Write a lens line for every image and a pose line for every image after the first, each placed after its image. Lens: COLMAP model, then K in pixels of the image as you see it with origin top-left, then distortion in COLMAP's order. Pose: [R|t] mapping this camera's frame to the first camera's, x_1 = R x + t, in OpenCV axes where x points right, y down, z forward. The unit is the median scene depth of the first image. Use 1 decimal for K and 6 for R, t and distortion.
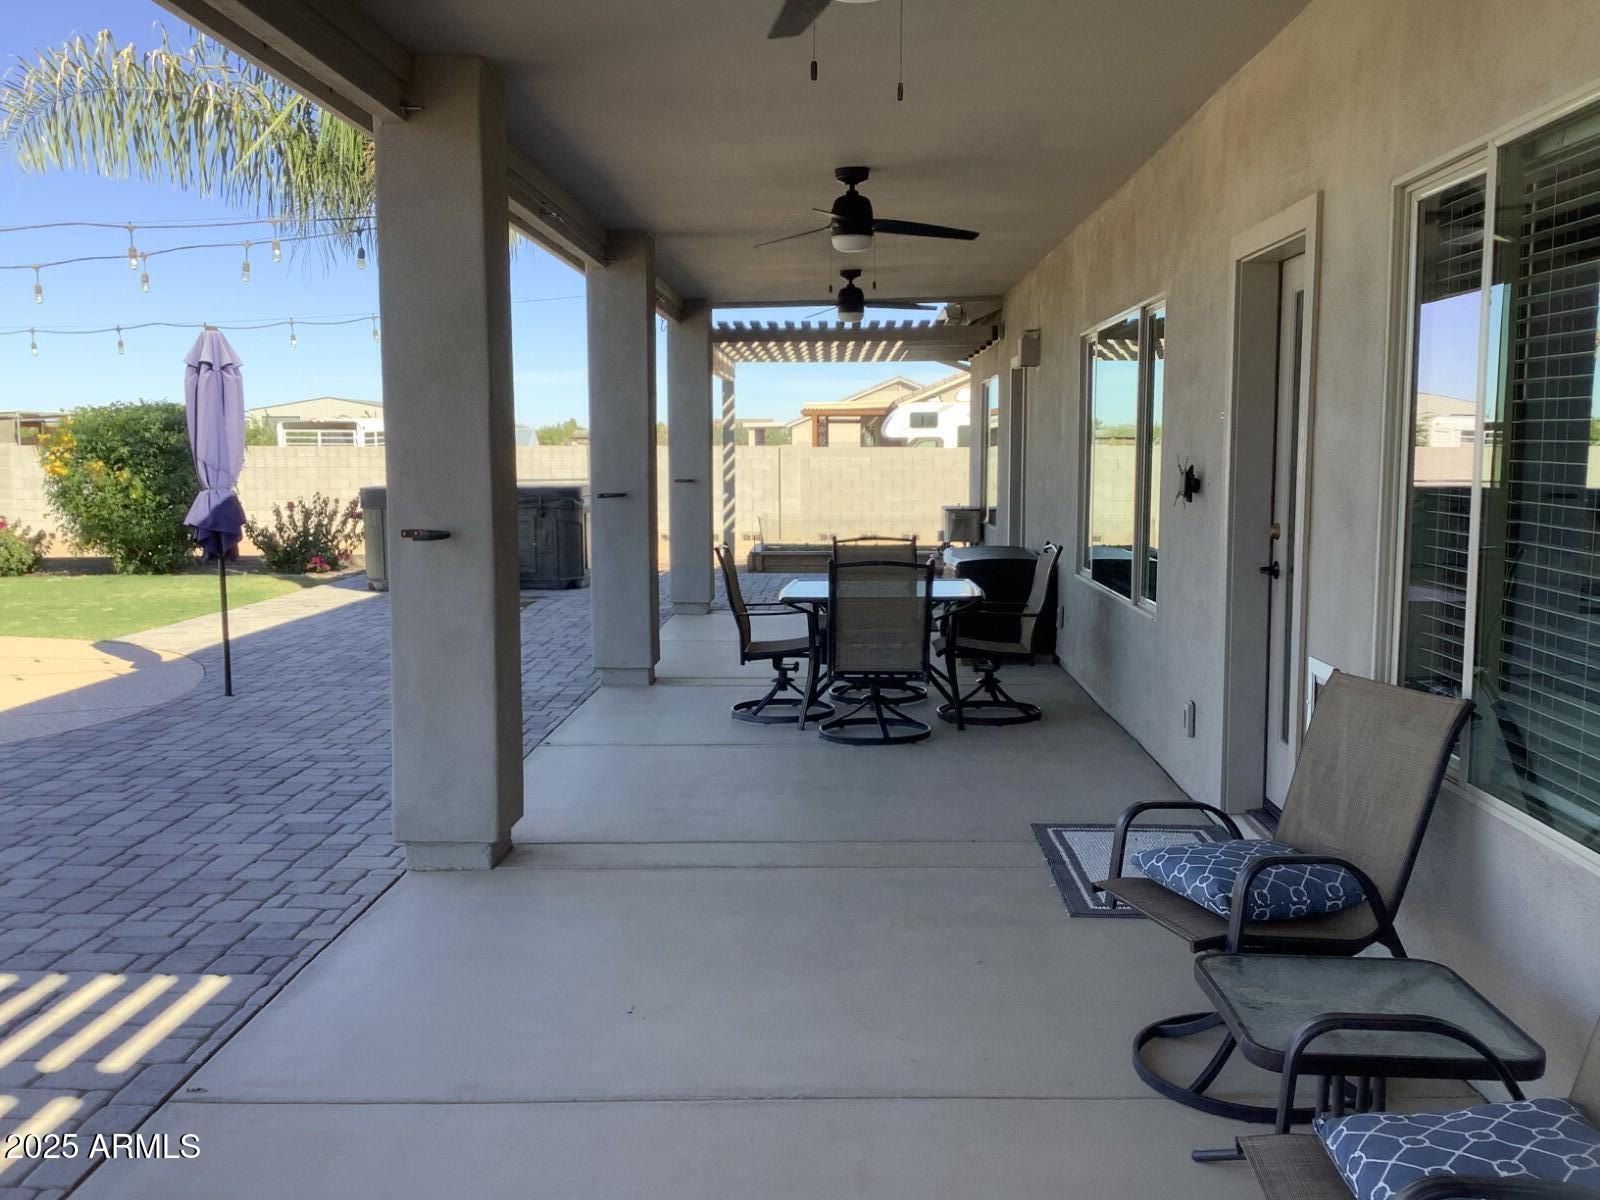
lens RADIAL K [[1448.1, 0, 800.0], [0, 1448.1, 600.0], [0, 0, 1]] dist [0.144891, -0.140876]
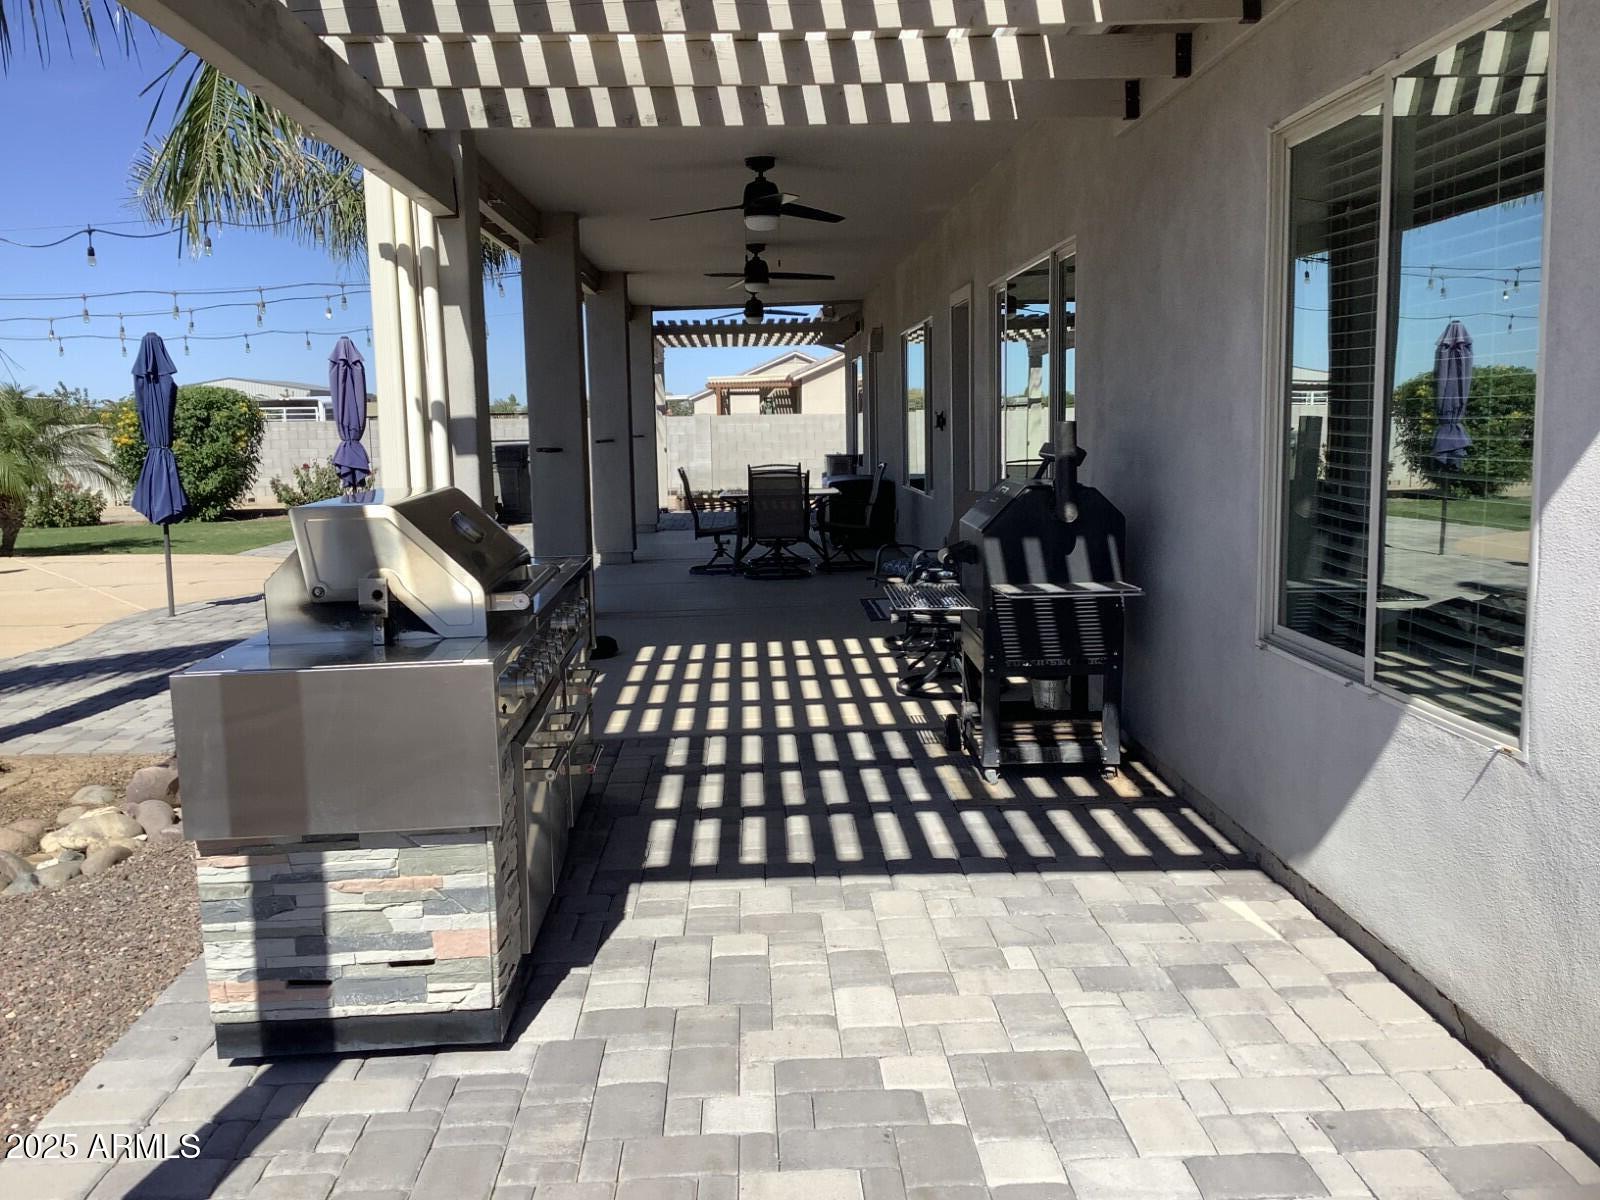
lens RADIAL K [[1447.2, 0, 800.0], [0, 1447.2, 600.0], [0, 0, 1]] dist [0.099880, -0.009355]
pose [[0.997446, -0.025293, 0.066802, -0.019447], [0.024053, 0.999524, 0.019303, 0.049047], [-0.067258, -0.017647, 0.997580, -0.379570]]
